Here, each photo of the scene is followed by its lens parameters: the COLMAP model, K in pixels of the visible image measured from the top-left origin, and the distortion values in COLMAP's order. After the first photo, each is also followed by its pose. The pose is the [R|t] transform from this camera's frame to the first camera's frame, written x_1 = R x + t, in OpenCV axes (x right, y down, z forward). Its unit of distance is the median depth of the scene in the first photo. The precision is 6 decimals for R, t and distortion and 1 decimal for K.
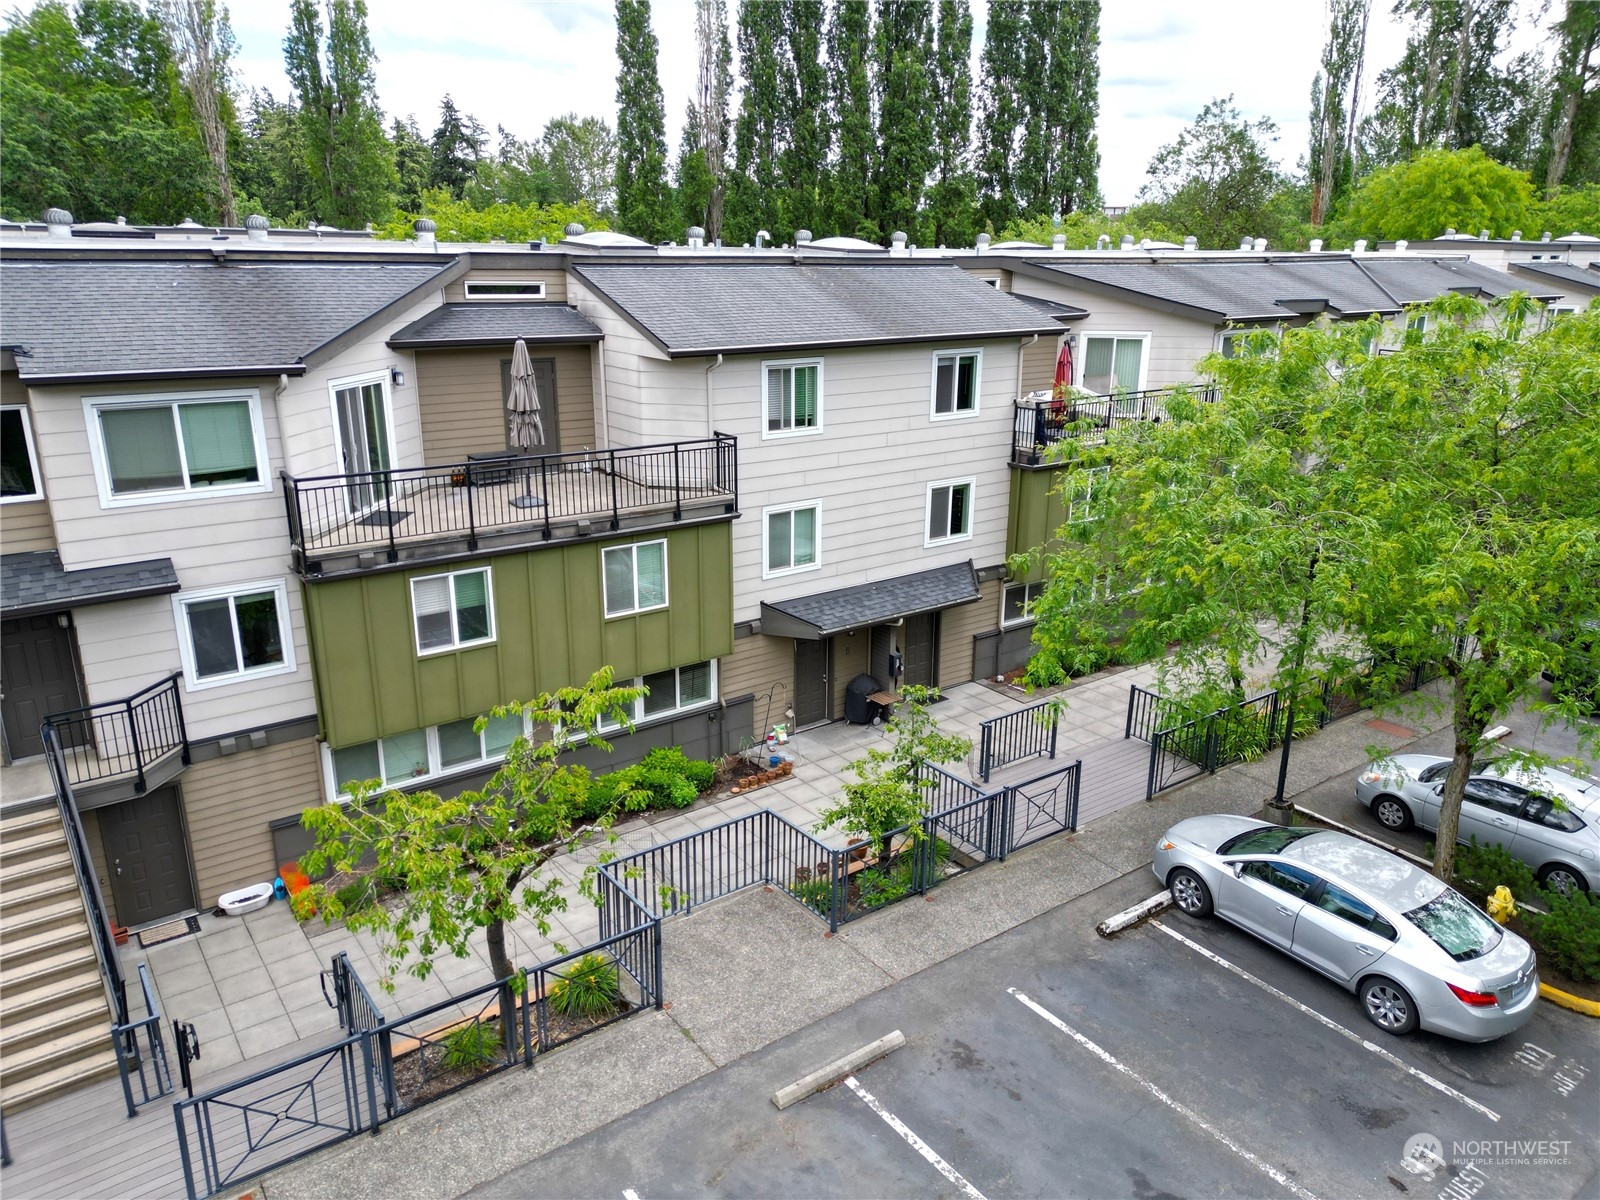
lens RADIAL K [[1126.0, 0, 808.0], [0, 1126.0, 593.3], [0, 0, 1]] dist [0.053069, -0.016465]
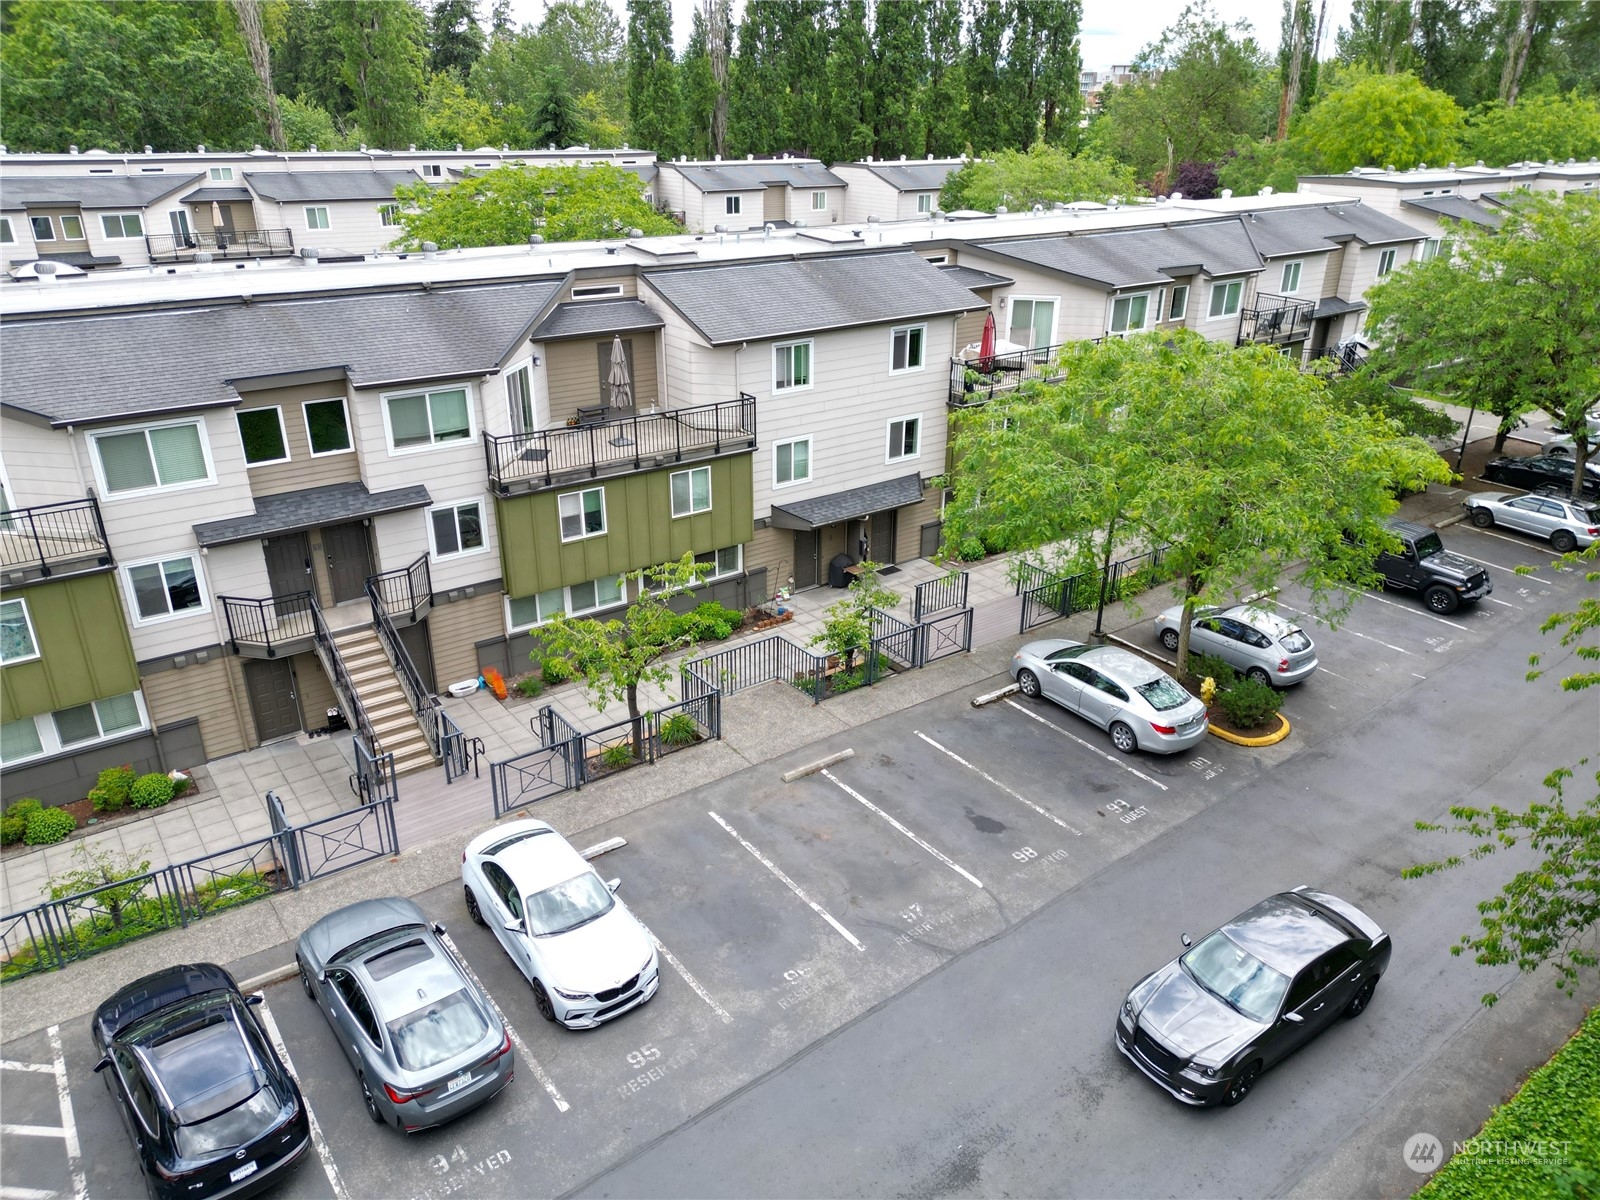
lens RADIAL K [[1126.0, 0, 816.0], [0, 1126.0, 603.0], [0, 0, 1]] dist [0.053069, -0.016465]
pose [[0.999983, 0.000063, 0.005831, 0.008775], [-0.000764, 0.992735, 0.120323, -0.045715], [-0.005781, -0.120325, 0.992718, -0.529819]]
